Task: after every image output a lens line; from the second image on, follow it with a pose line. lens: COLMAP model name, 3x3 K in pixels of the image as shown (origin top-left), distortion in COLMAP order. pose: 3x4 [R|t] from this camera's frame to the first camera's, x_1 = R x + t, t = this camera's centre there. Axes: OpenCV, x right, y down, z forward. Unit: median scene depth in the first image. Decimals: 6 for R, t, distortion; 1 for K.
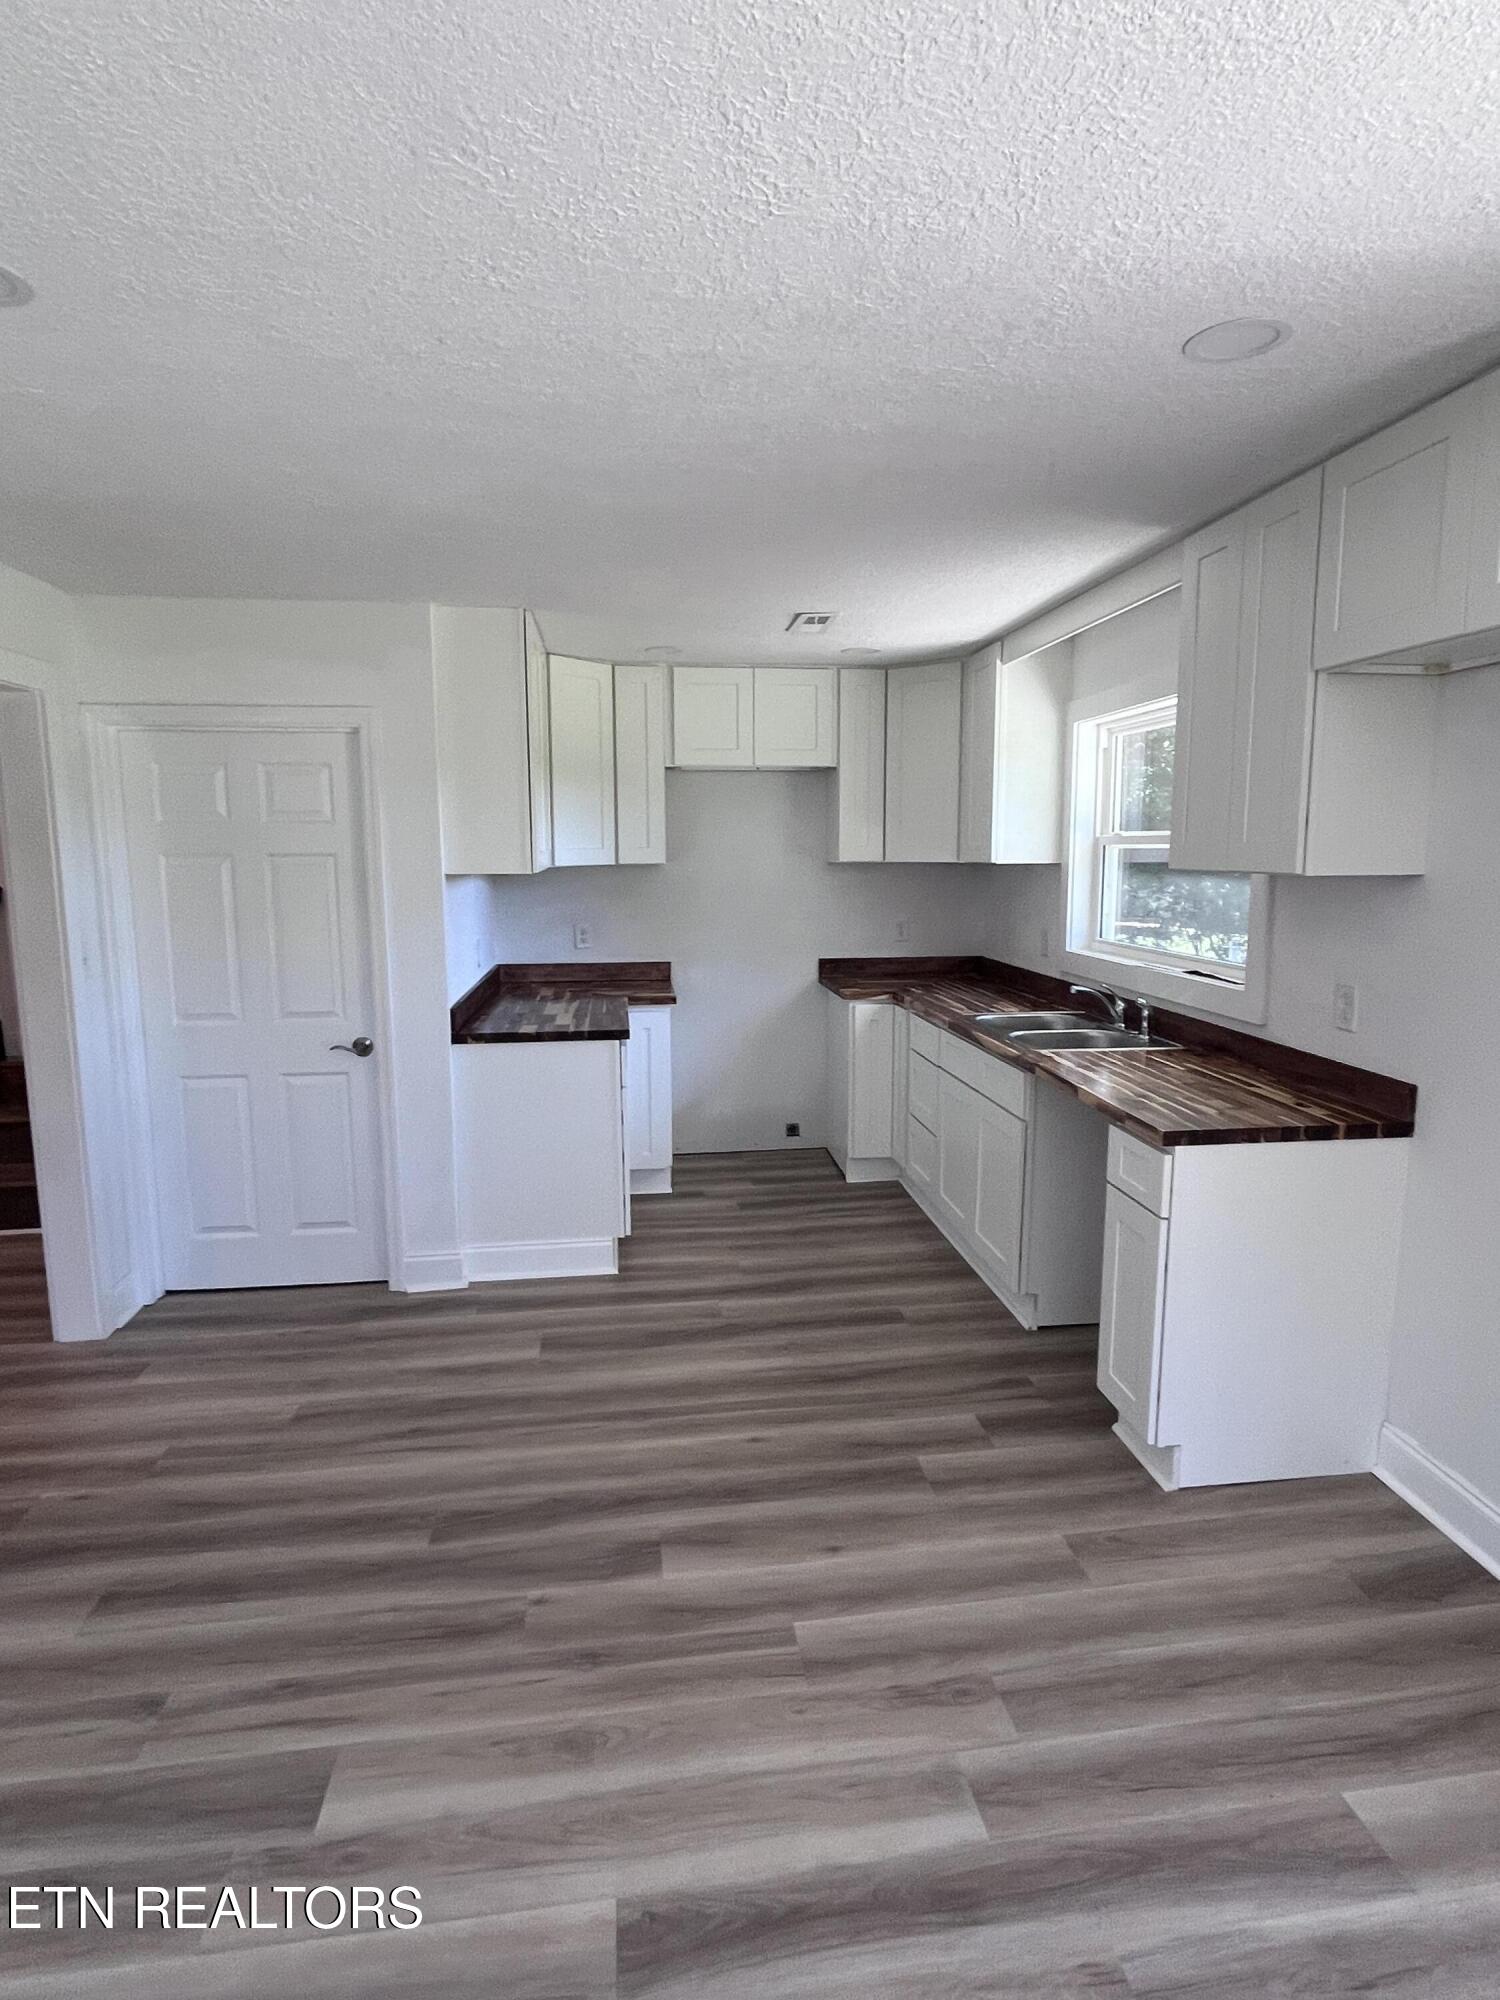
lens RADIAL K [[1072.5, 0, 750.0], [0, 1072.5, 1000.0], [0, 0, 1]] dist [-0.001703, -0.001054]
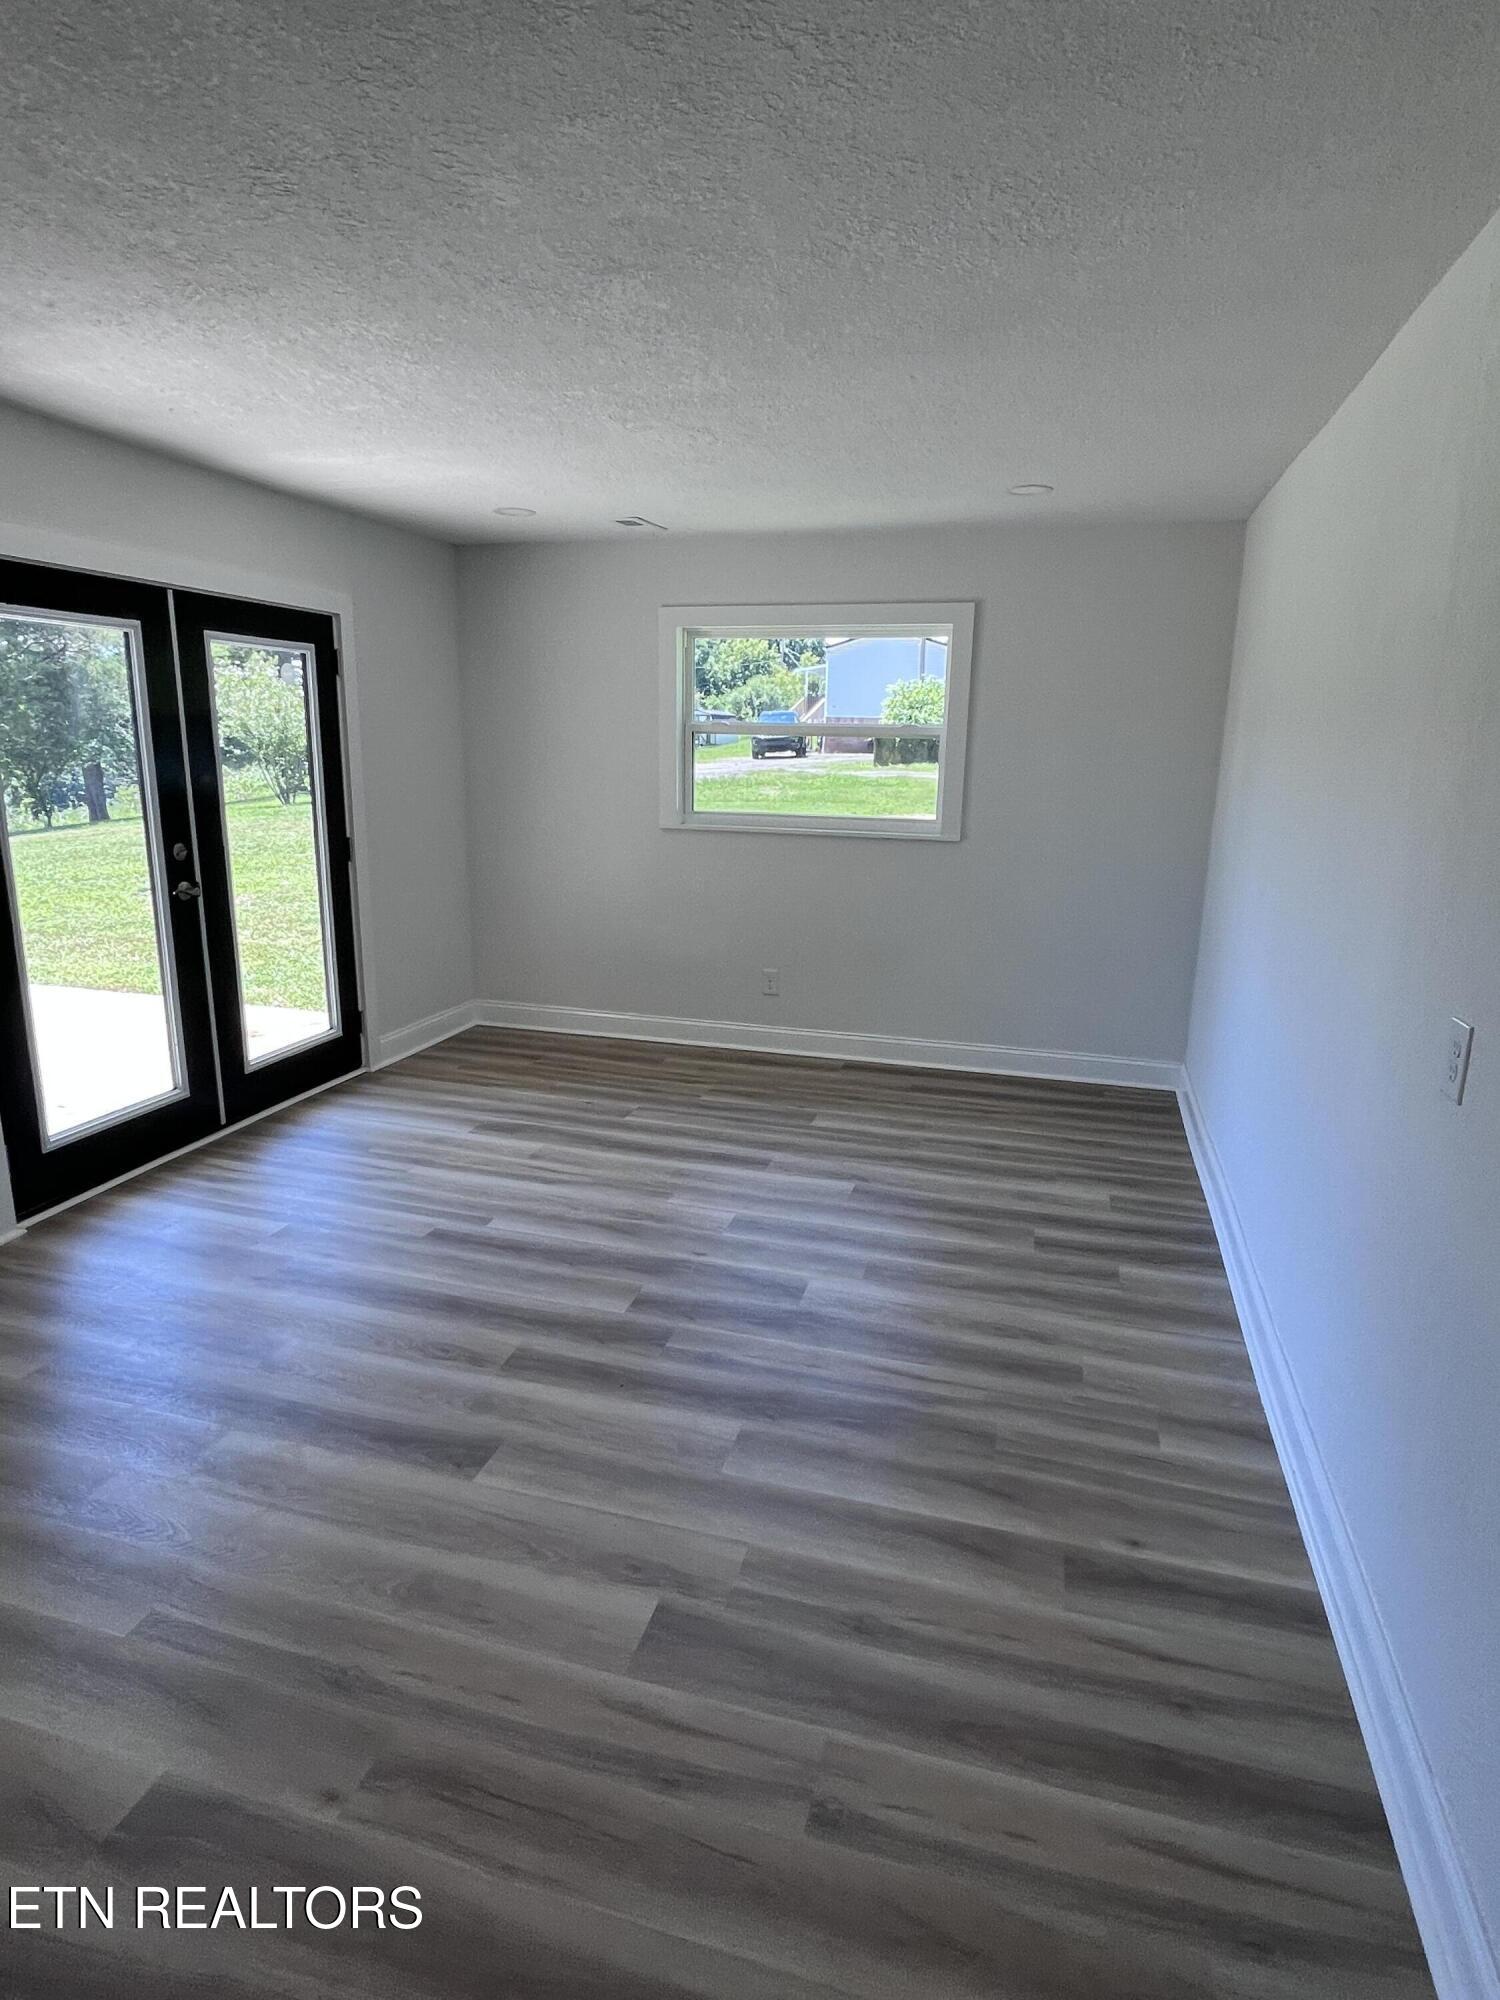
lens RADIAL K [[1072.5, 0, 750.0], [0, 1072.5, 1000.0], [0, 0, 1]] dist [-0.001703, -0.001054]
pose [[-0.918712, -0.106421, 0.380319, -0.336876], [0.039543, 0.933381, 0.356702, -0.081775], [-0.392943, 0.342745, -0.853300, 0.672599]]
